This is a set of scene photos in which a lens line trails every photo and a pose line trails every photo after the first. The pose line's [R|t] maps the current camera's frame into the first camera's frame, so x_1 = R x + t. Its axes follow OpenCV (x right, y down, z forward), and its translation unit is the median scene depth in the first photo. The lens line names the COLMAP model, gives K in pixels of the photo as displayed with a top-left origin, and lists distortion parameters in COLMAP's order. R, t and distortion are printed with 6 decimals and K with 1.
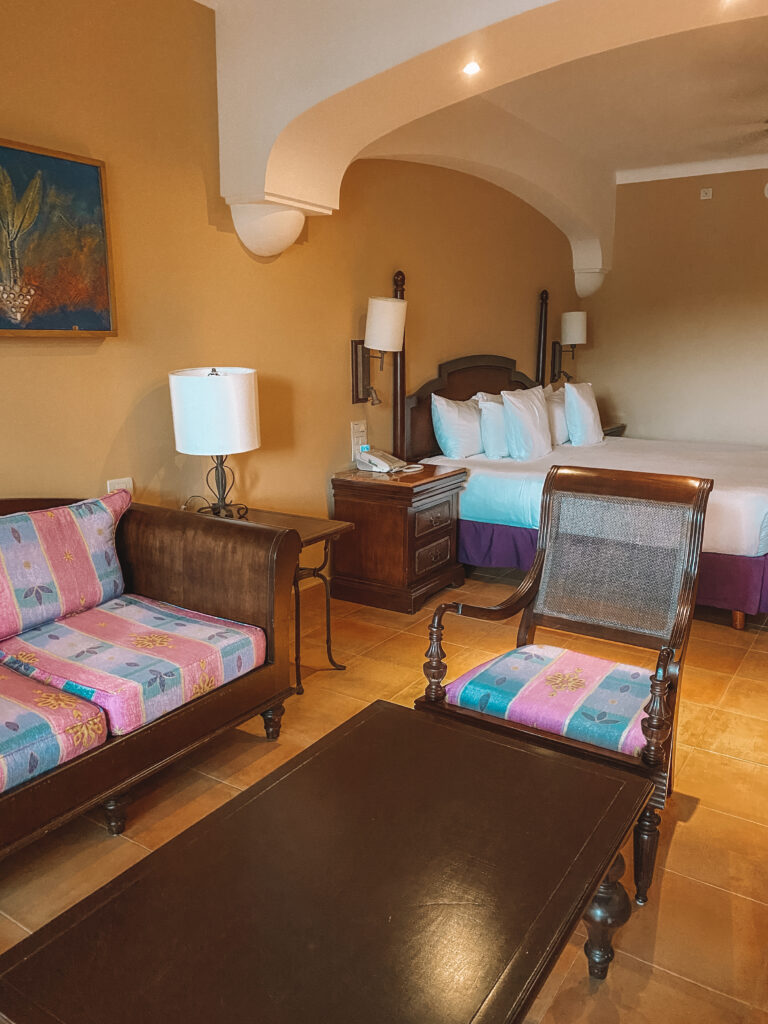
lens RADIAL K [[785.8, 0, 386.3], [0, 785.8, 509.1], [0, 0, 1]] dist [0.014510, -0.001662]
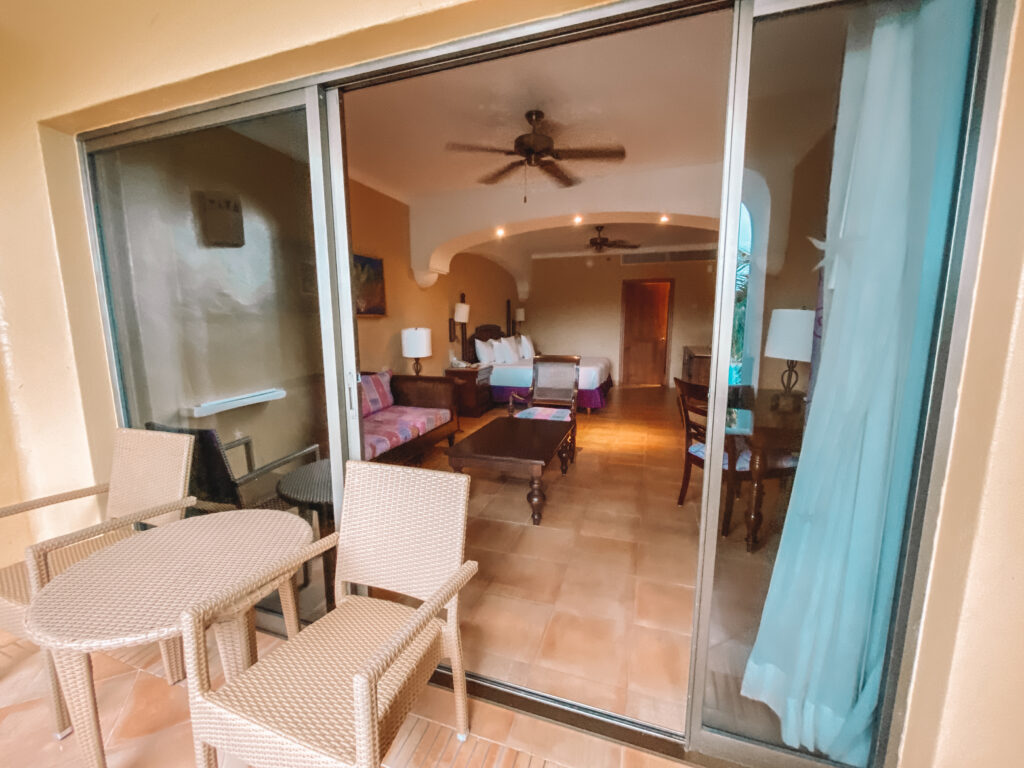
lens RADIAL K [[412.1, 0, 508.5], [0, 412.1, 382.4], [0, 0, 1]] dist [0.000915, 0.000005]
pose [[0.968307, -0.032570, 0.247630, -0.204244], [0.047010, 0.997507, -0.052623, 0.086527], [-0.245298, 0.062597, 0.967425, -0.395910]]
